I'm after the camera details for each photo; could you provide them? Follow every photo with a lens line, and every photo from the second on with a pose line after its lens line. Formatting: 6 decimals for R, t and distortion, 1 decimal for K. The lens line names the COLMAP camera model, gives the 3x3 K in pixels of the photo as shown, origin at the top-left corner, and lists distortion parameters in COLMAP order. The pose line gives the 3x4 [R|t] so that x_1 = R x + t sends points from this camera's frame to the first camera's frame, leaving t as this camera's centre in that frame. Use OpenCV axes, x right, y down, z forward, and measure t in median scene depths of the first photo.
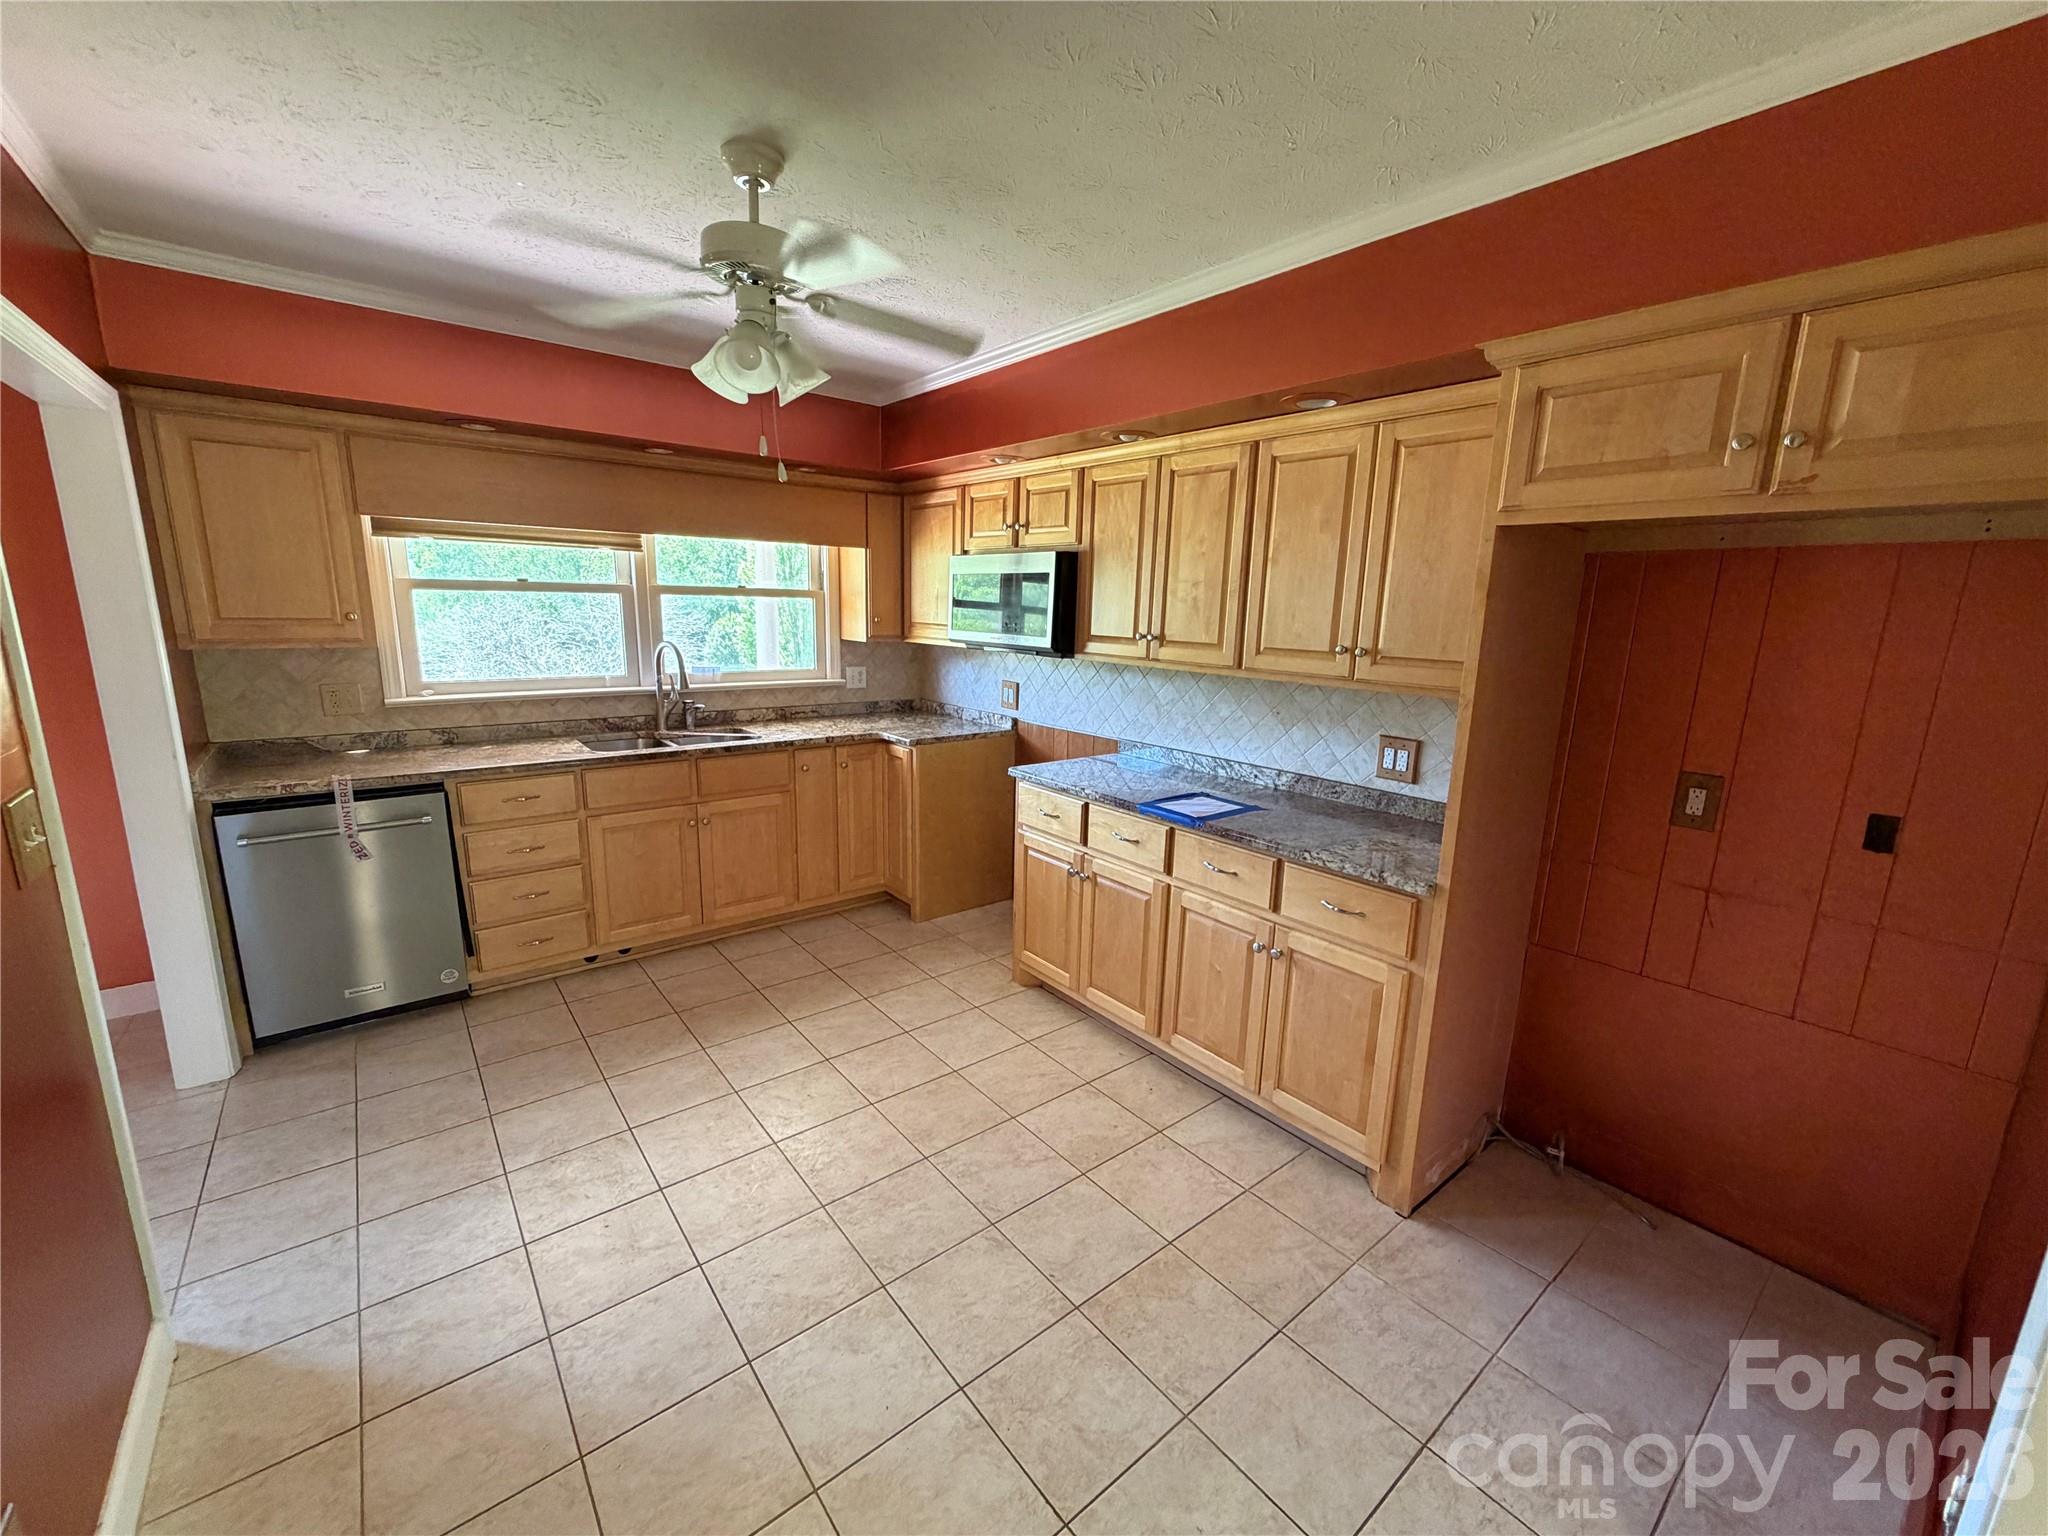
lens RADIAL K [[816.7, 0, 1022.5], [0, 816.7, 772.4], [0, 0, 1]] dist [0.000506, 0.000310]
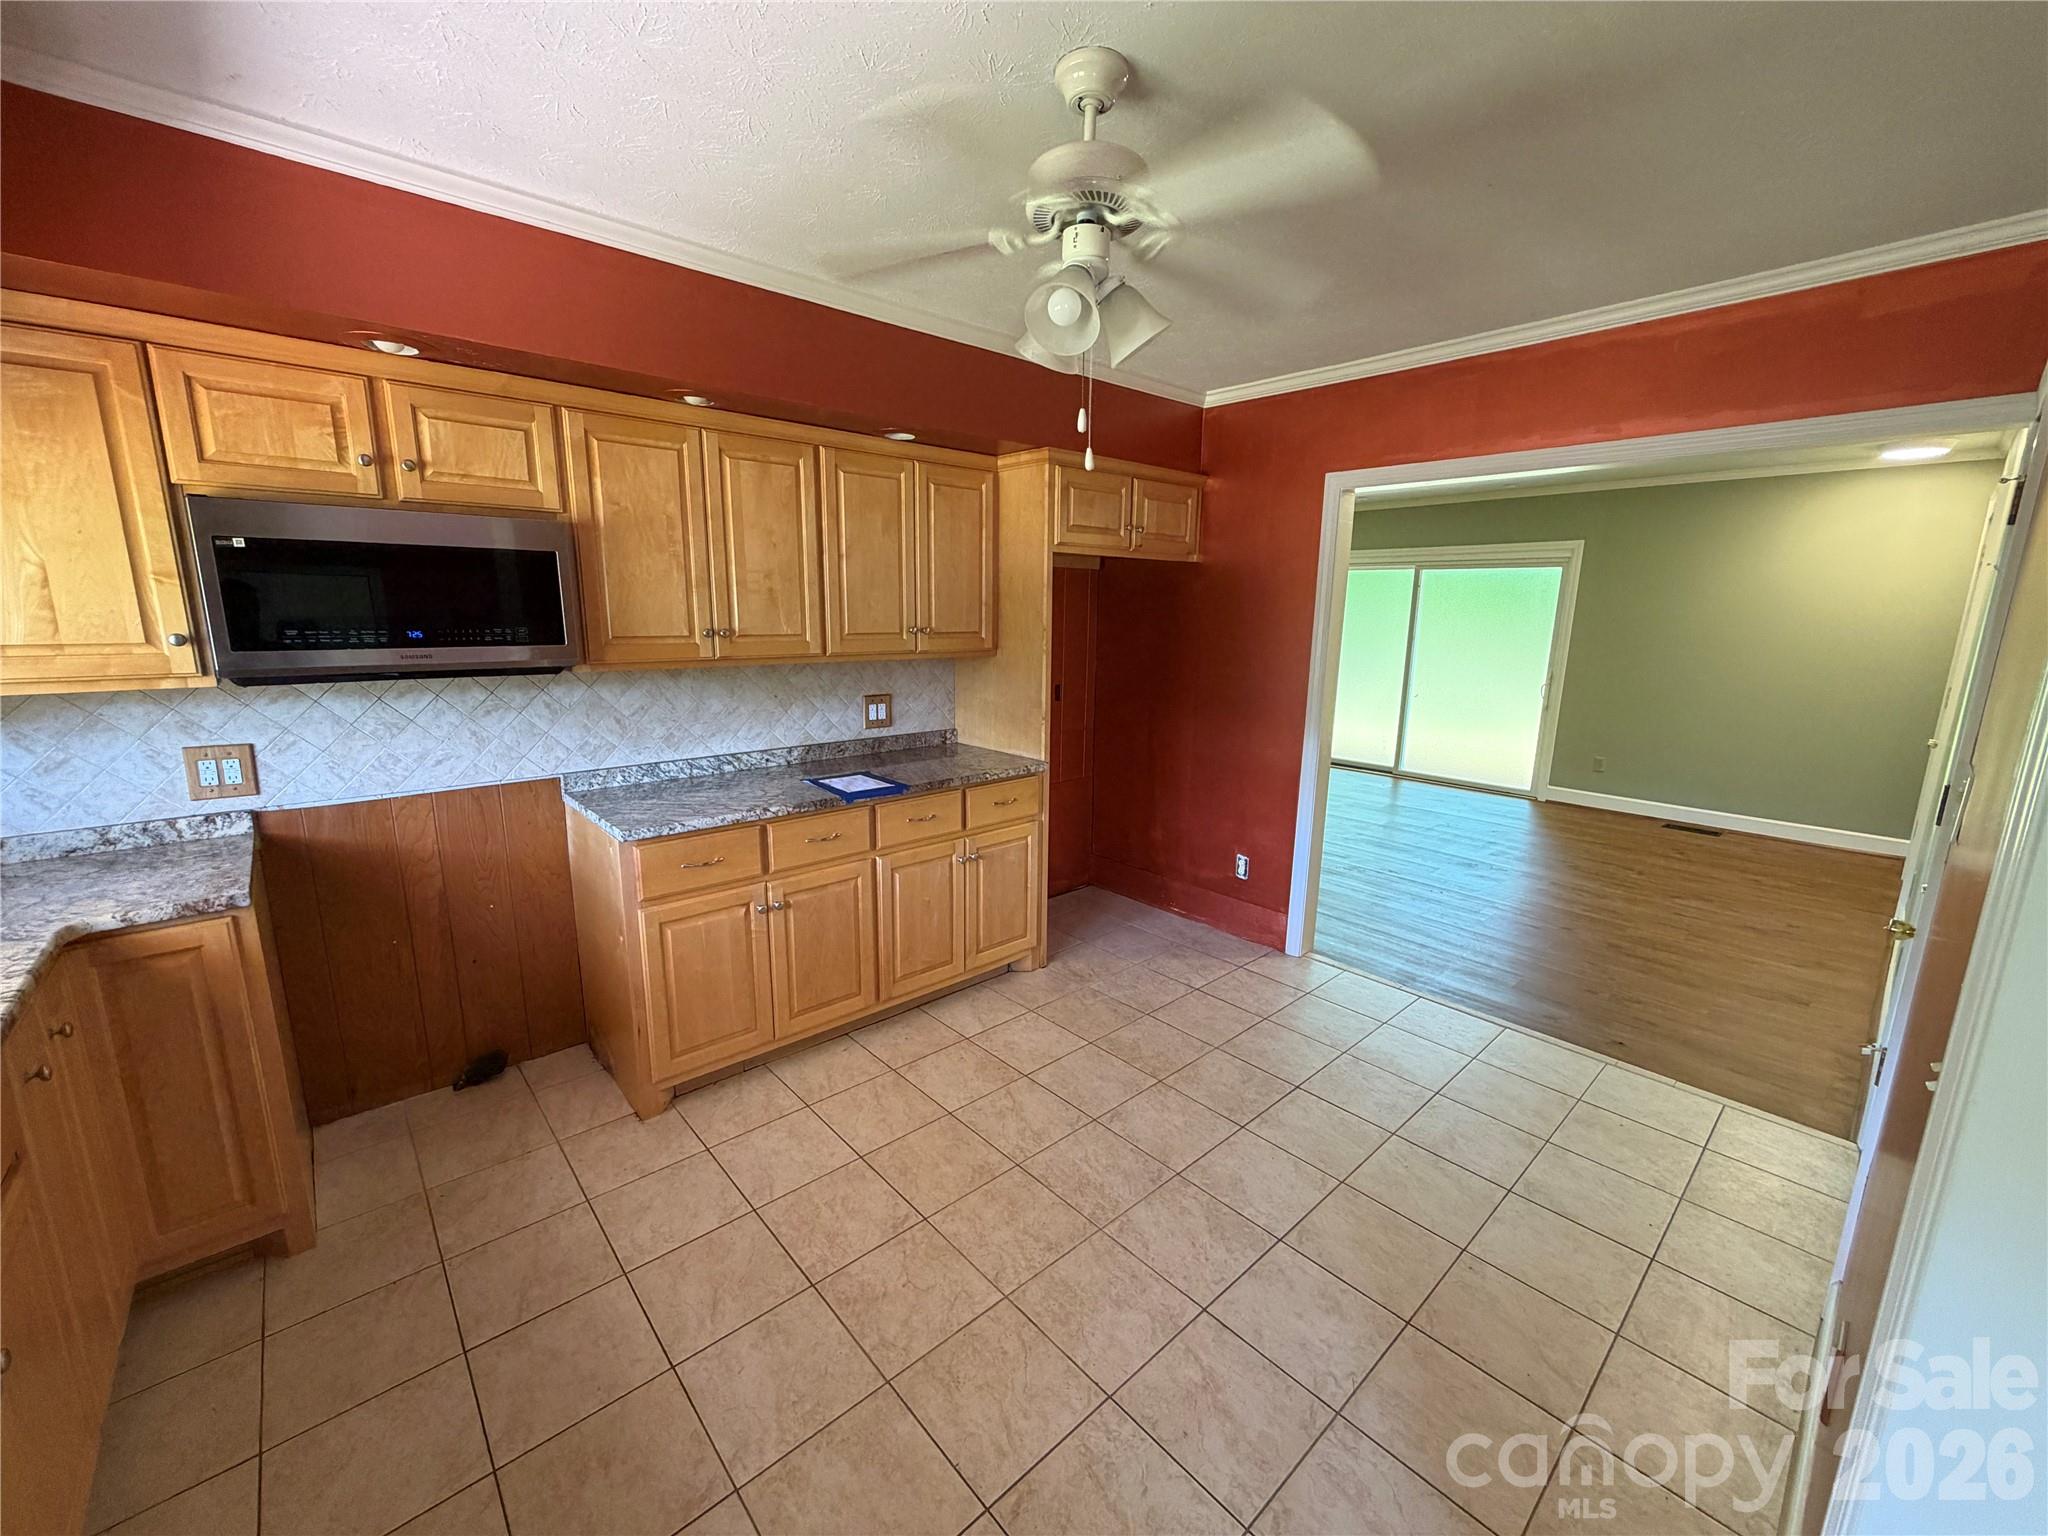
lens RADIAL K [[816.7, 0, 1019.9], [0, 816.7, 762.3], [0, 0, 1]] dist [0.000506, 0.000310]
pose [[-0.052630, -0.206780, 0.976971, -0.801024], [0.198789, 0.956577, 0.213173, -0.161355], [-0.978628, 0.205430, -0.009239, 0.745998]]
